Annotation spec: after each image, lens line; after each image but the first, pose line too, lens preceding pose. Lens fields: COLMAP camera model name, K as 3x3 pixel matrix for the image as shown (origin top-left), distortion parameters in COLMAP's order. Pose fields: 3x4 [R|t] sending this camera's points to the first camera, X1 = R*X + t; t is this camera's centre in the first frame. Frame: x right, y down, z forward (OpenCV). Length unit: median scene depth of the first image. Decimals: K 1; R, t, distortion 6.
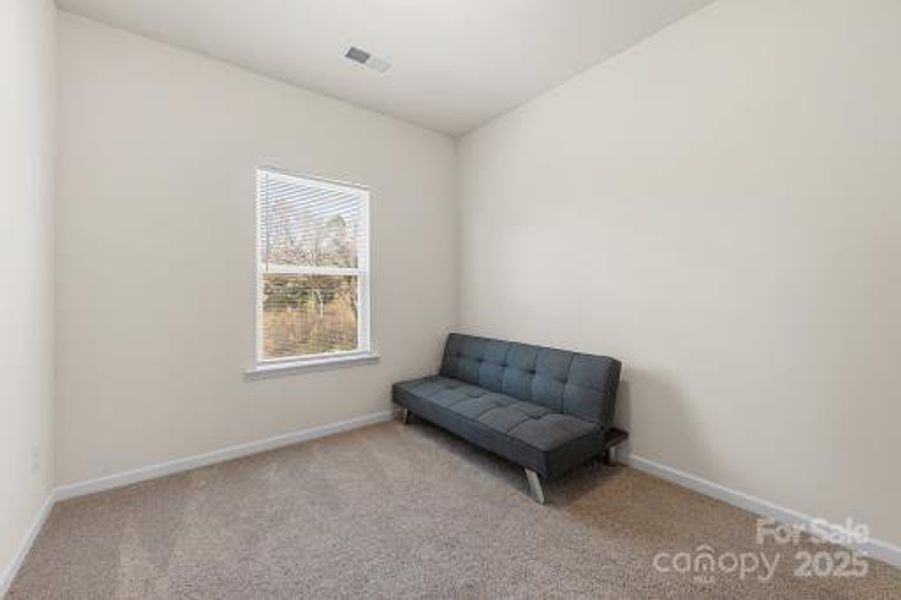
lens RADIAL K [[342.5, 0, 450.3], [0, 342.5, 296.6], [0, 0, 1]] dist [0.000240, 0.000022]
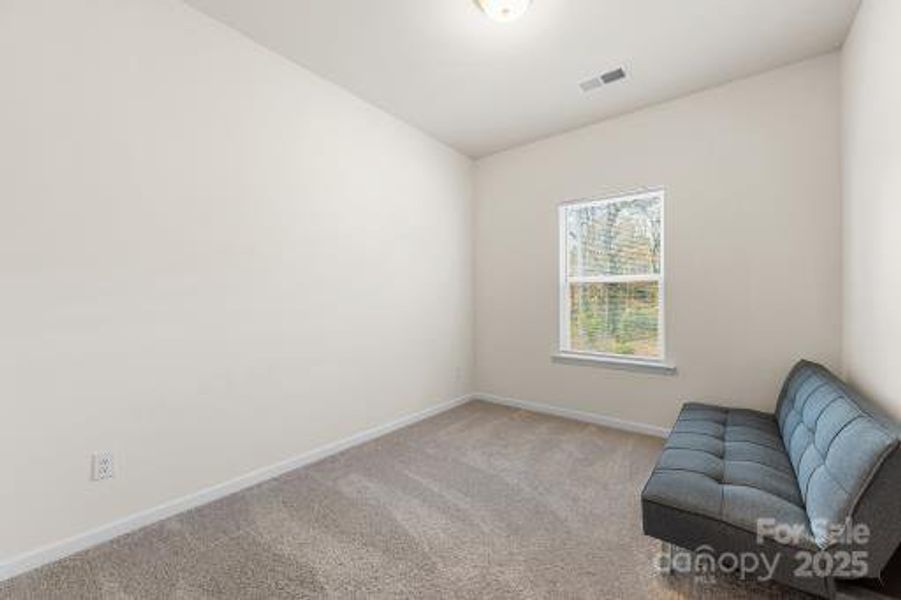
lens RADIAL K [[358.2, 0, 448.0], [0, 358.2, 301.1], [0, 0, 1]] dist [0.000134, -0.000016]
pose [[0.241168, 0.017328, -0.970329, 0.635386], [0.001231, 0.999834, 0.018161, -0.024312], [0.970483, -0.005574, 0.241106, 0.209958]]
